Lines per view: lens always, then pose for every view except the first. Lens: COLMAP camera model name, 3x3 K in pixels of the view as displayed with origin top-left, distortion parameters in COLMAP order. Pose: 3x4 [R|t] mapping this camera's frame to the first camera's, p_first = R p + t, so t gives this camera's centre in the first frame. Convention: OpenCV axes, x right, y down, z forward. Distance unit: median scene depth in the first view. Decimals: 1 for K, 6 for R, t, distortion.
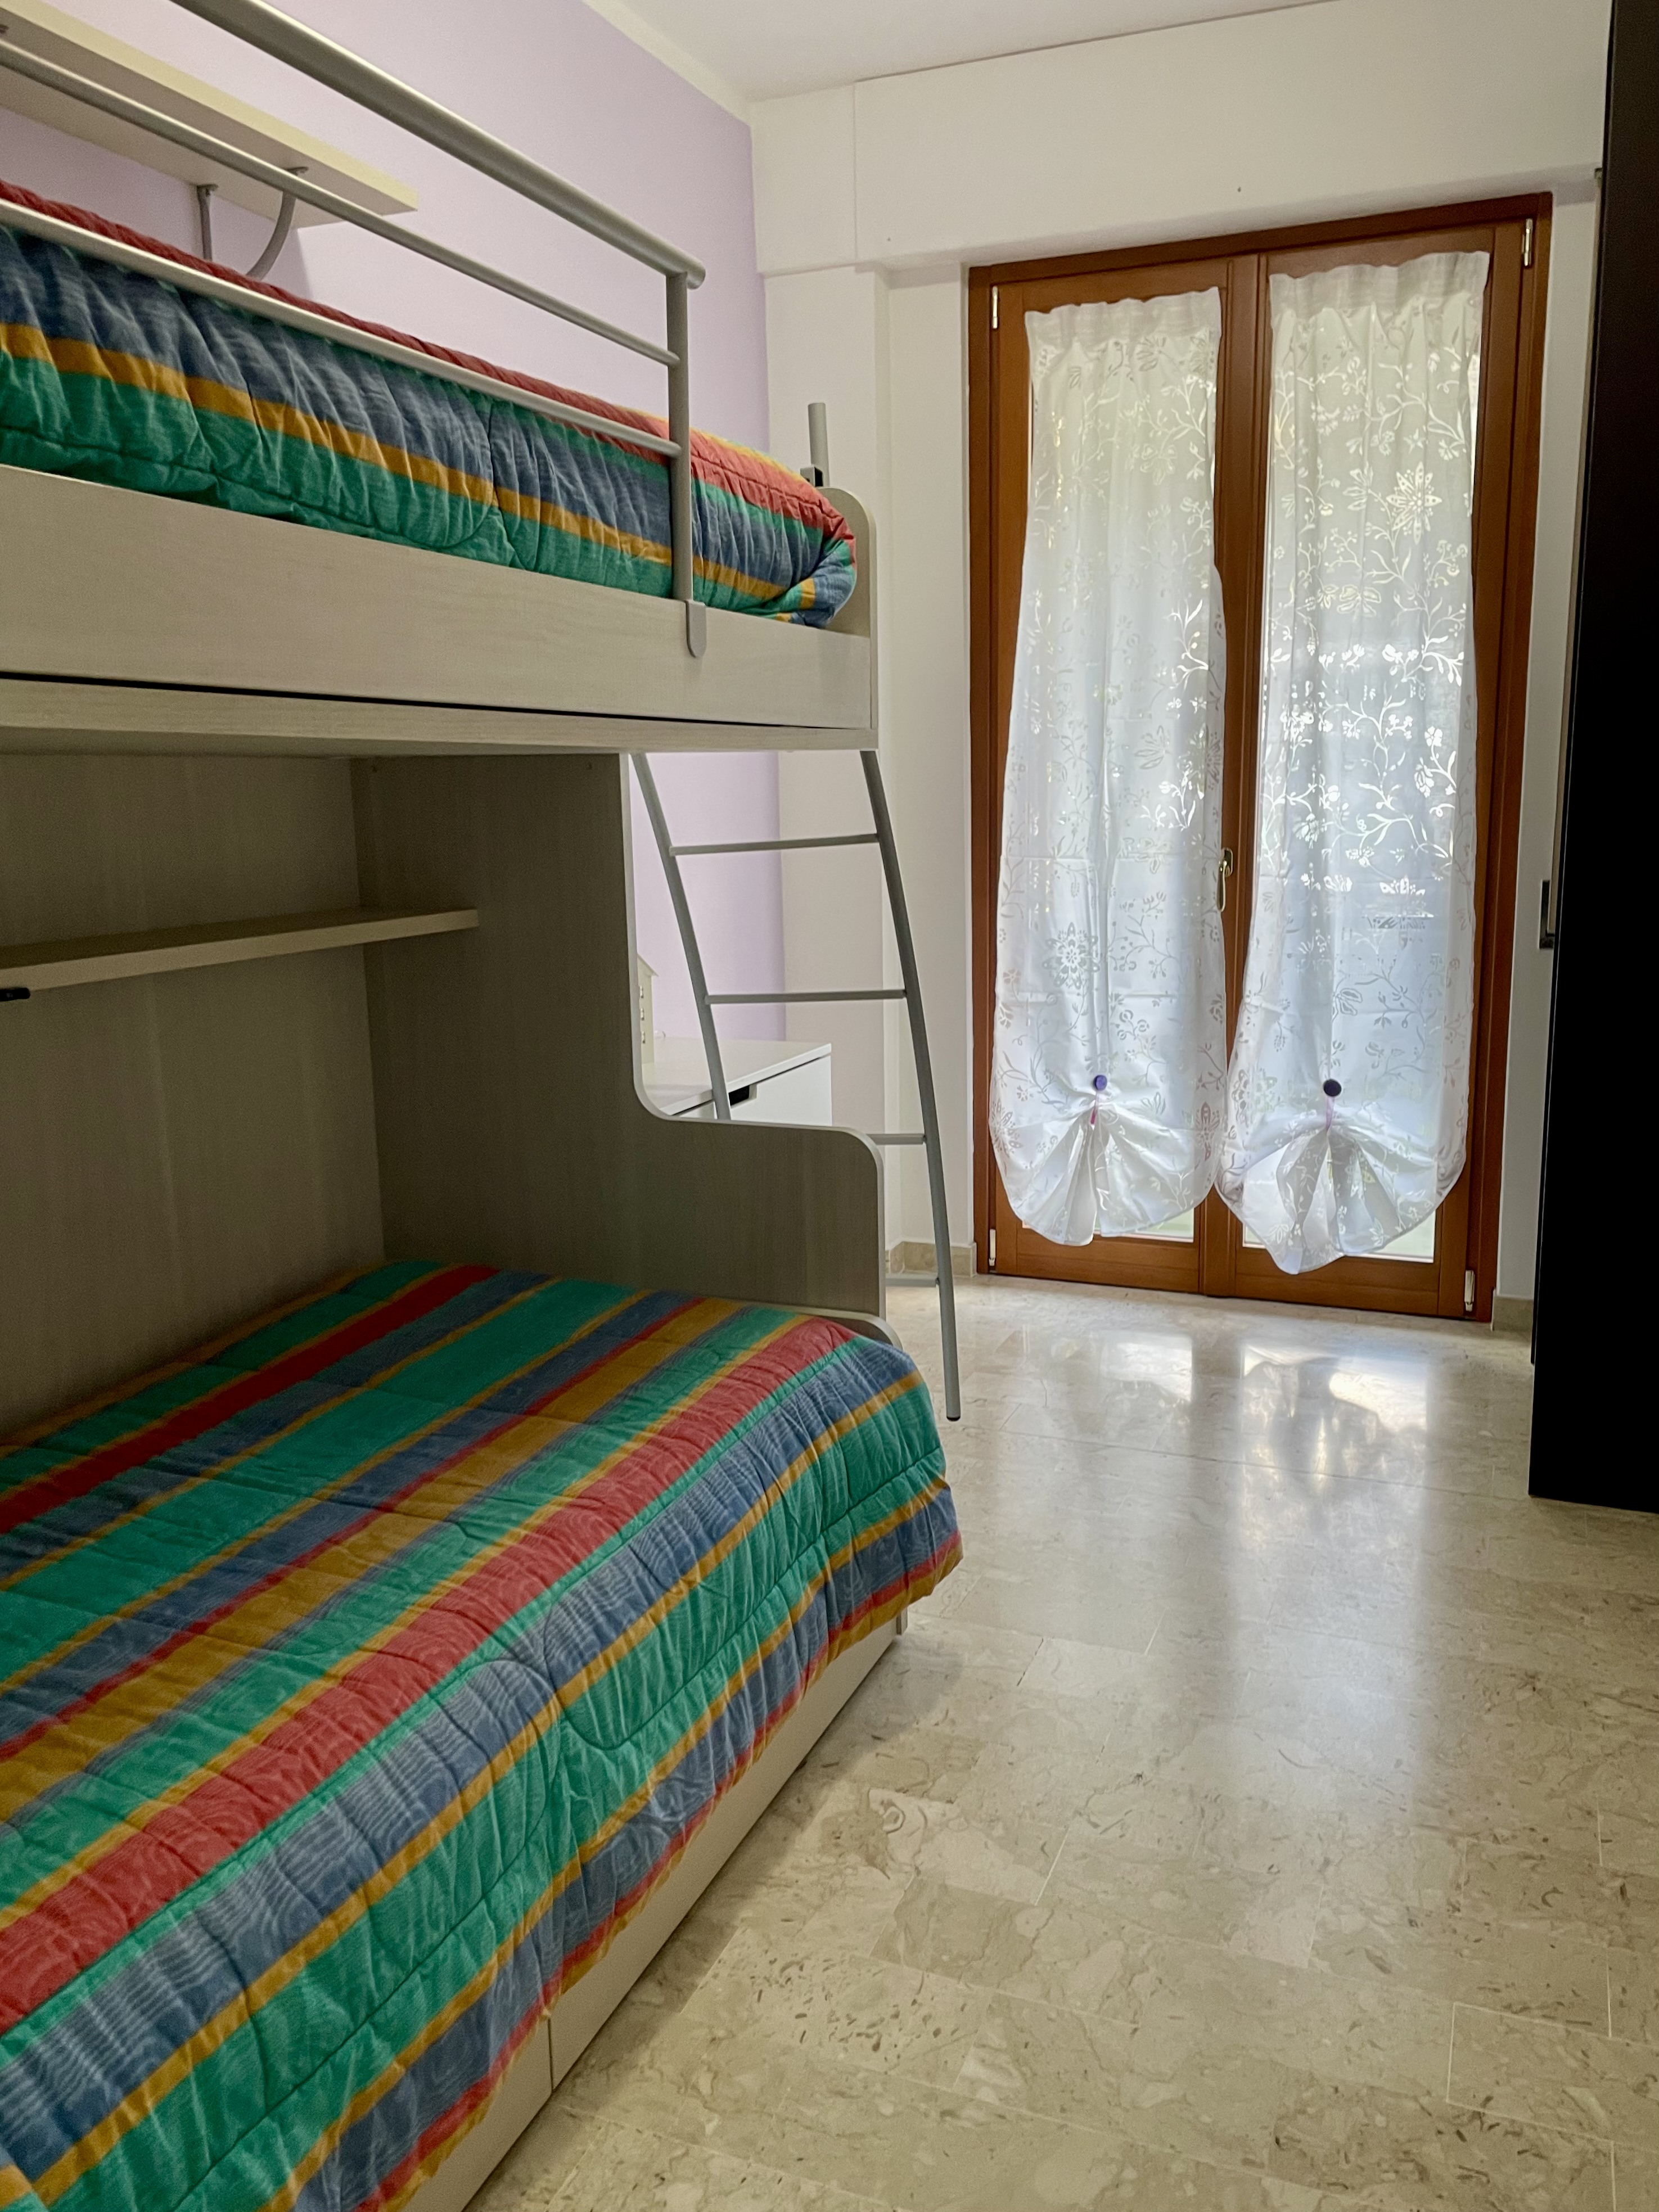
lens RADIAL K [[1644.6, 0, 835.3], [0, 1644.6, 1092.8], [0, 0, 1]] dist [0.085133, -0.112186]
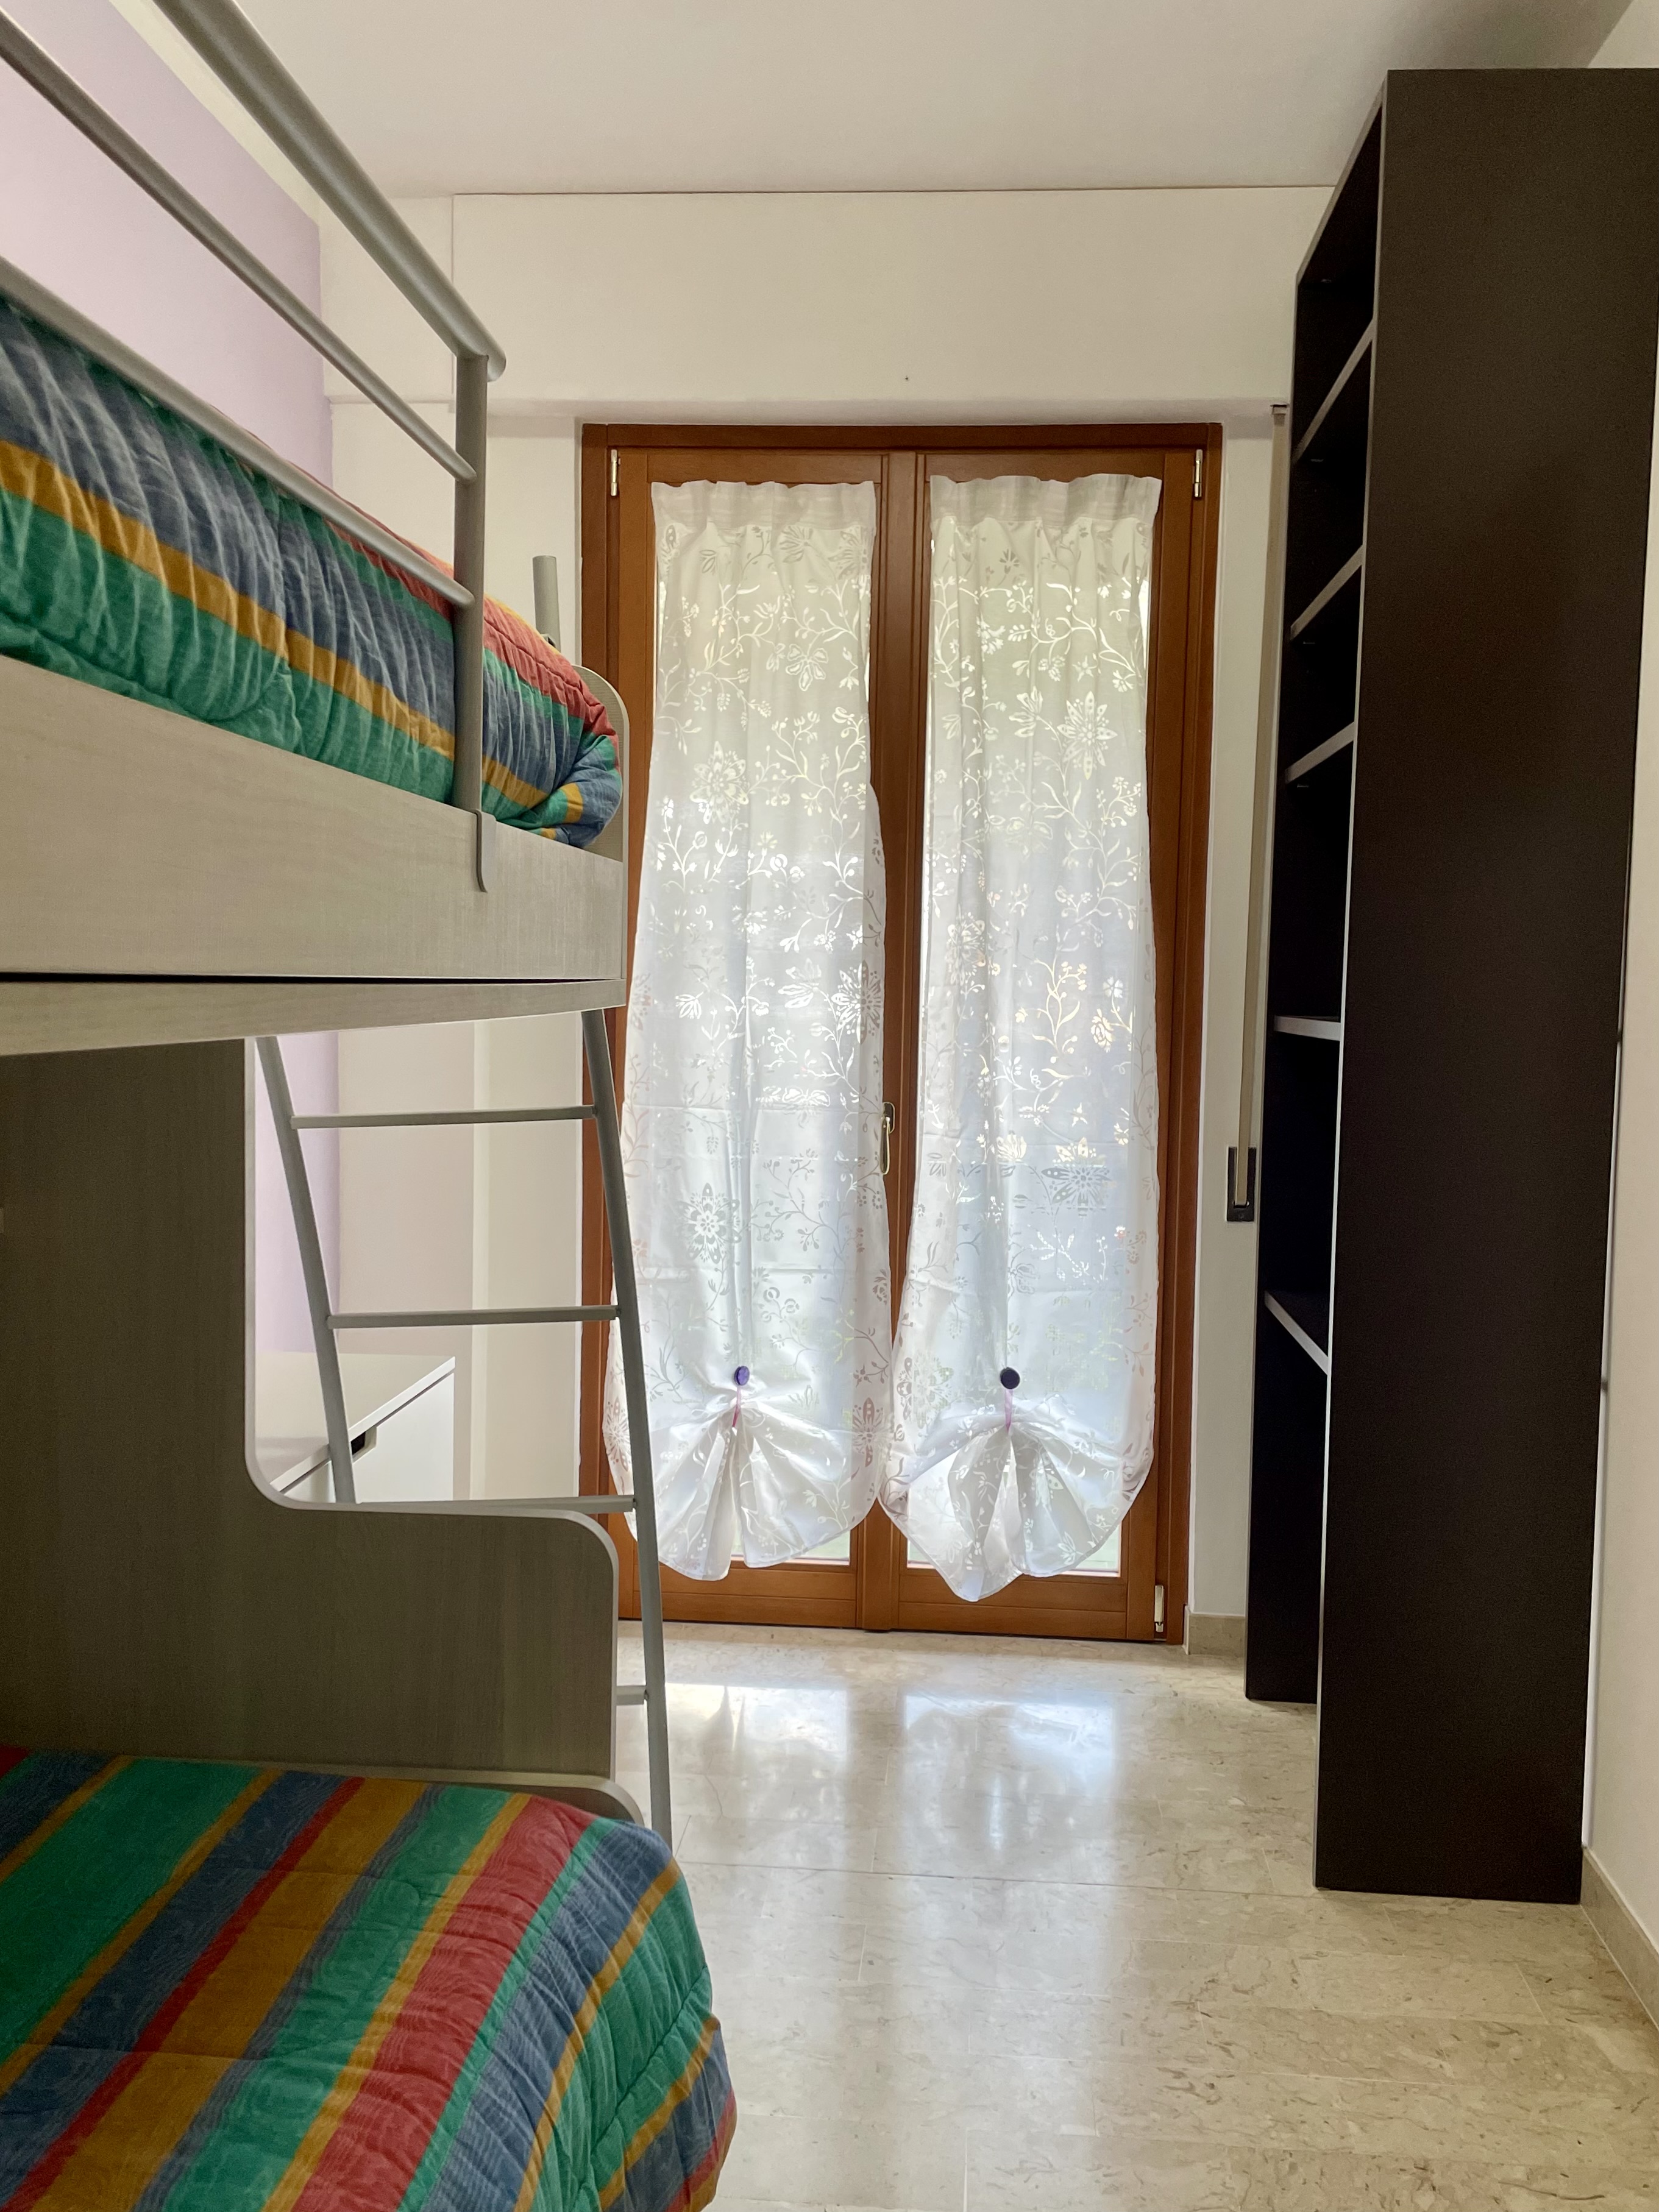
lens RADIAL K [[1794.7, 0, 813.8], [0, 1794.7, 1112.8], [0, 0, 1]] dist [0.105054, -0.148793]
pose [[0.953964, 0.012846, 0.299645, -0.090695], [0.020605, 0.993915, -0.108207, -0.045325], [-0.299212, 0.109399, 0.947894, 0.133655]]
